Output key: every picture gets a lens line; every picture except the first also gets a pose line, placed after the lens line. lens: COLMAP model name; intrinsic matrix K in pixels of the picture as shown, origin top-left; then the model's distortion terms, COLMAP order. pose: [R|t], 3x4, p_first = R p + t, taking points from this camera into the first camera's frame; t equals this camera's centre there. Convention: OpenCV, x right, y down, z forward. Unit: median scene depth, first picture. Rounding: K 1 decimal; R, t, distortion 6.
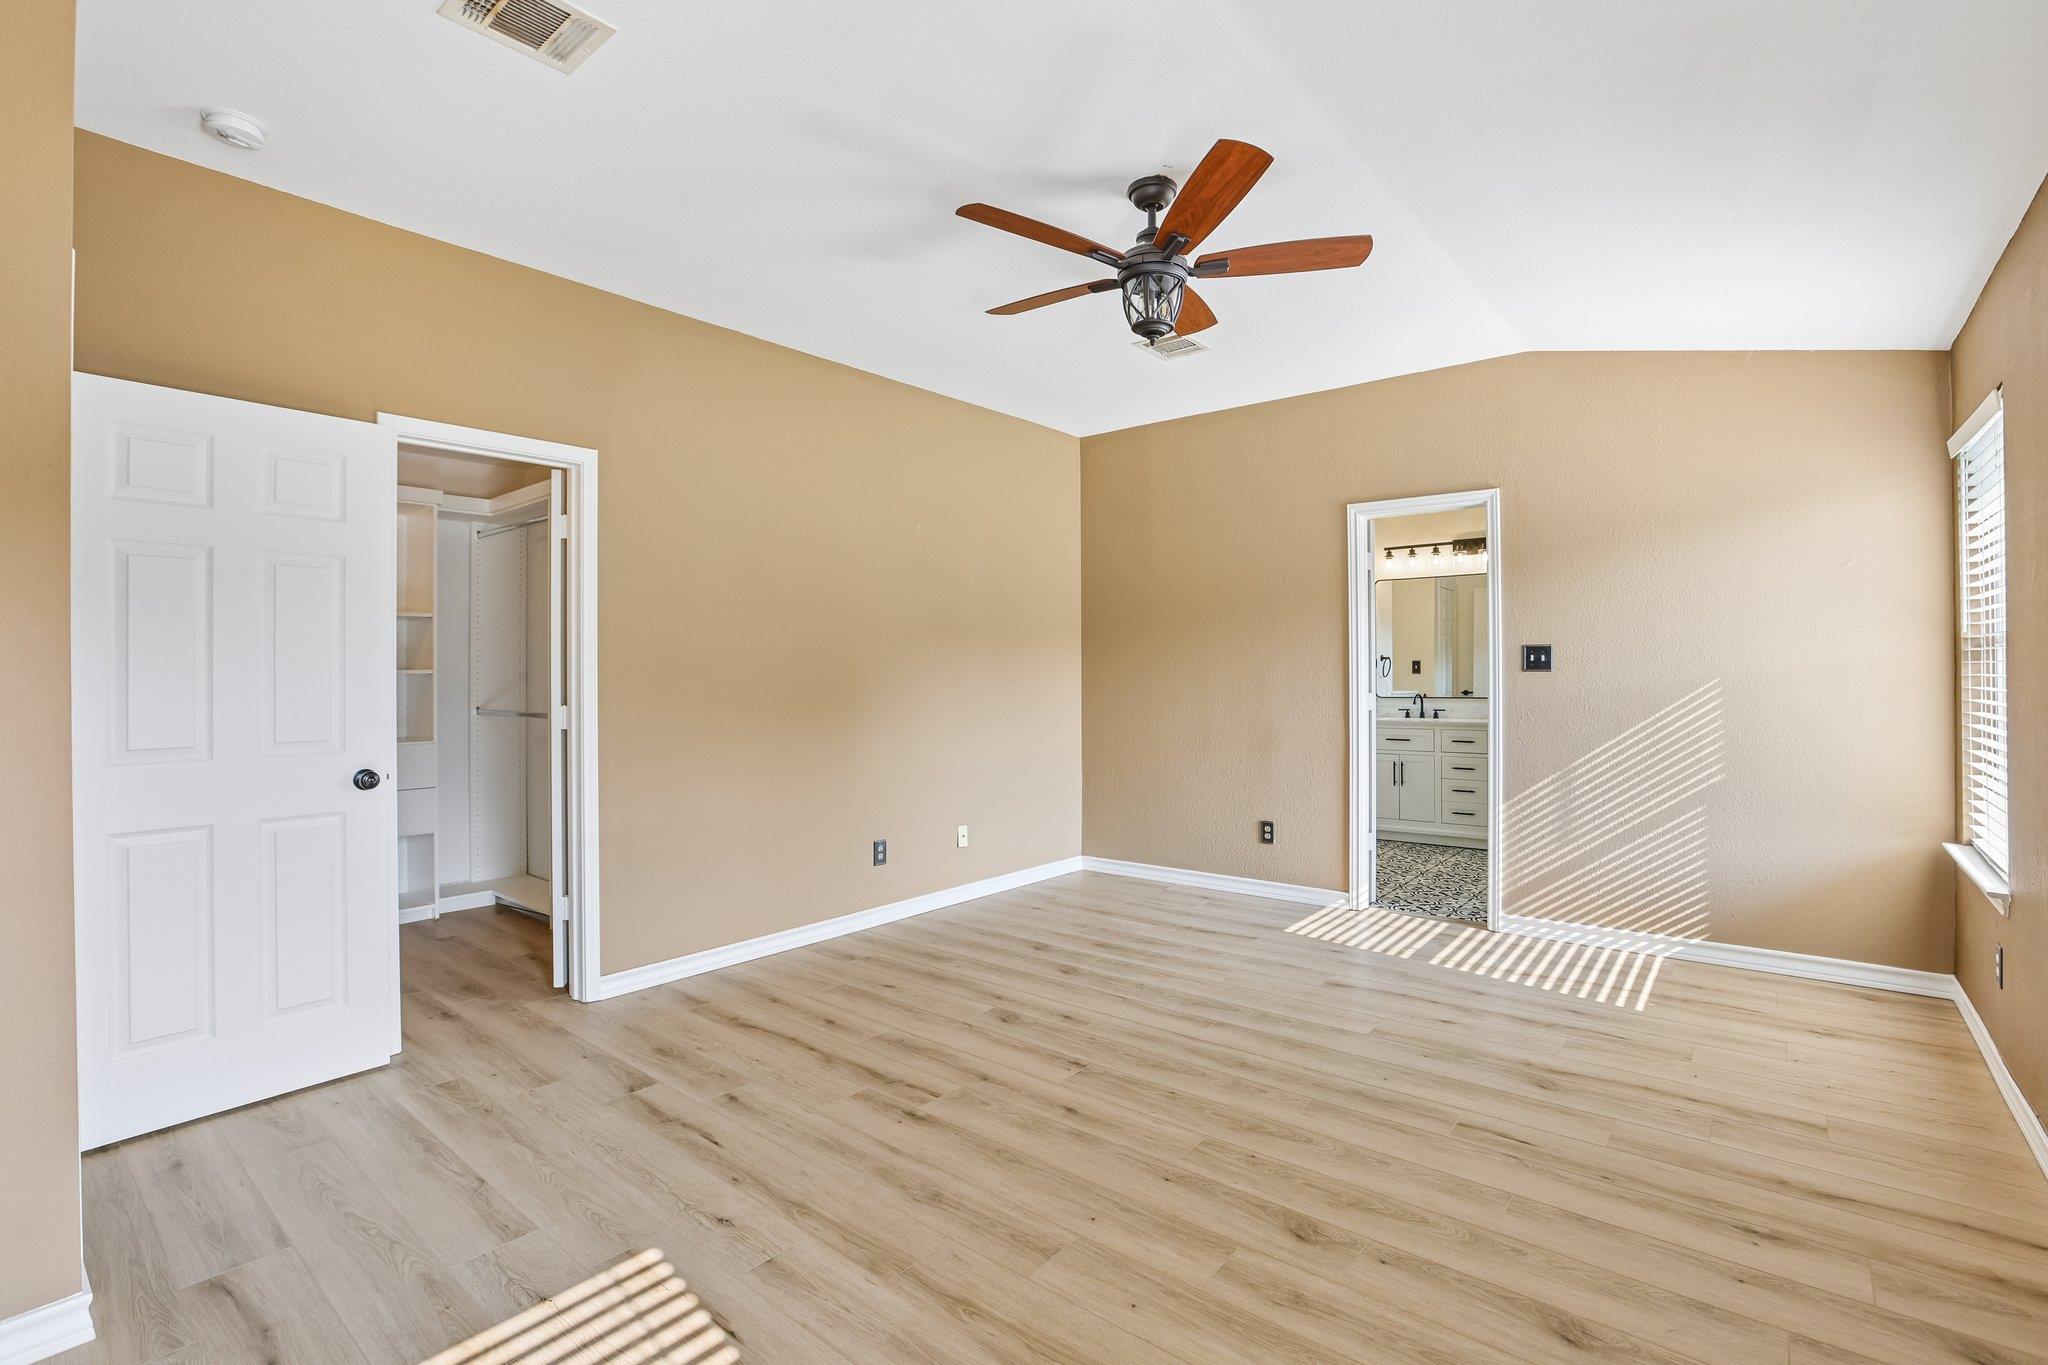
lens RADIAL K [[939.5, 0, 1030.2], [0, 939.5, 676.3], [0, 0, 1]] dist [-0.040764, 0.010591]
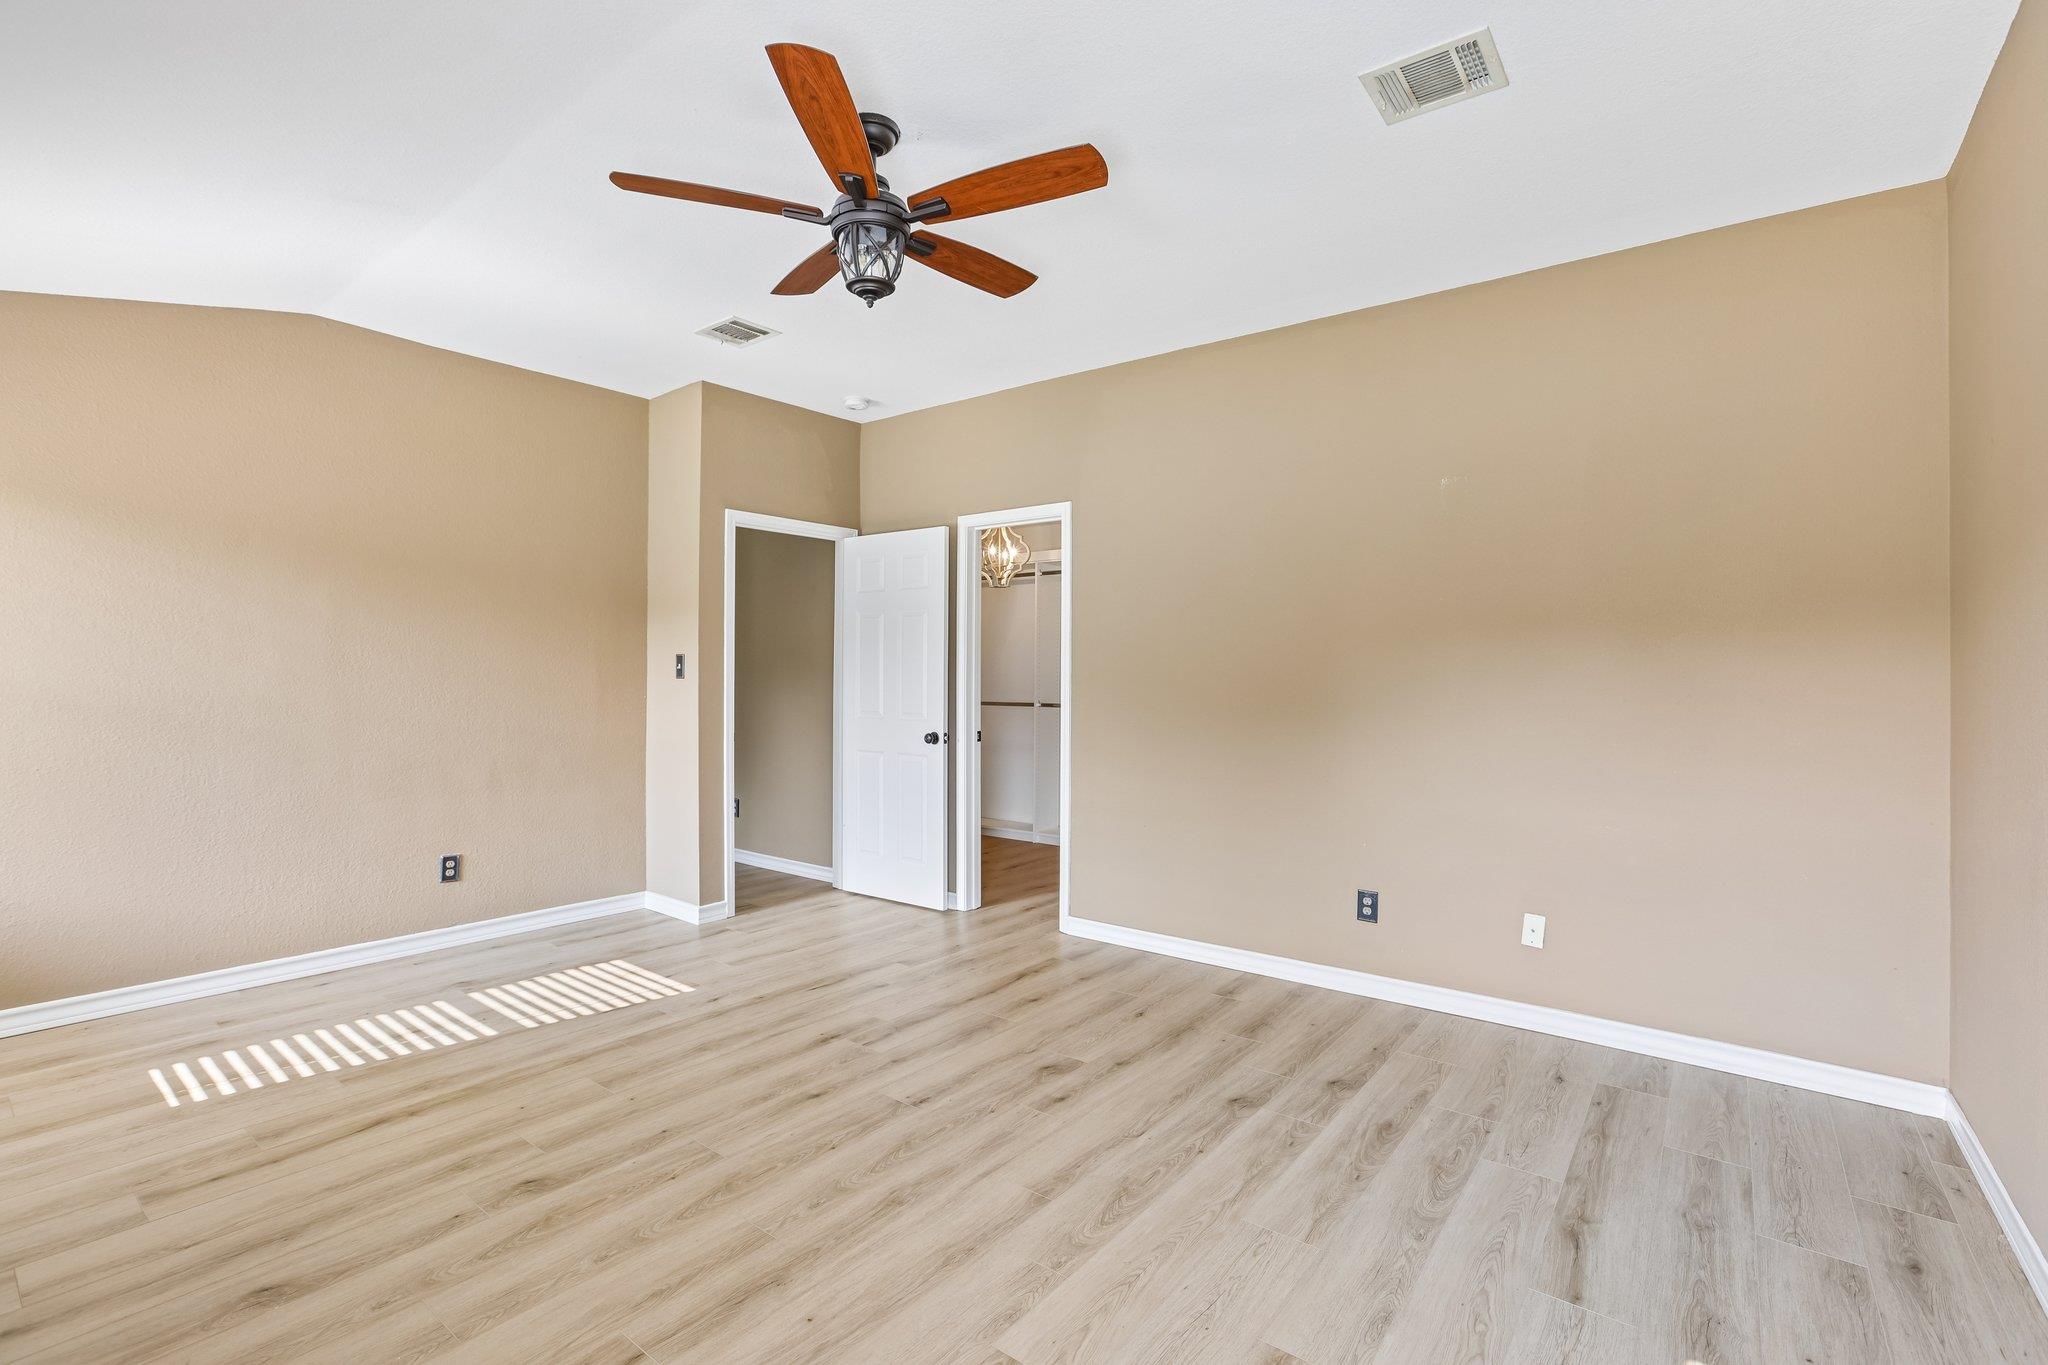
lens RADIAL K [[939.5, 0, 1012.3], [0, 939.5, 680.2], [0, 0, 1]] dist [-0.040764, 0.010591]
pose [[0.002353, 0.002330, -0.999995, 1.025251], [-0.007345, 0.999970, 0.002312, 0.000063], [0.999970, 0.007340, 0.002370, 1.155909]]
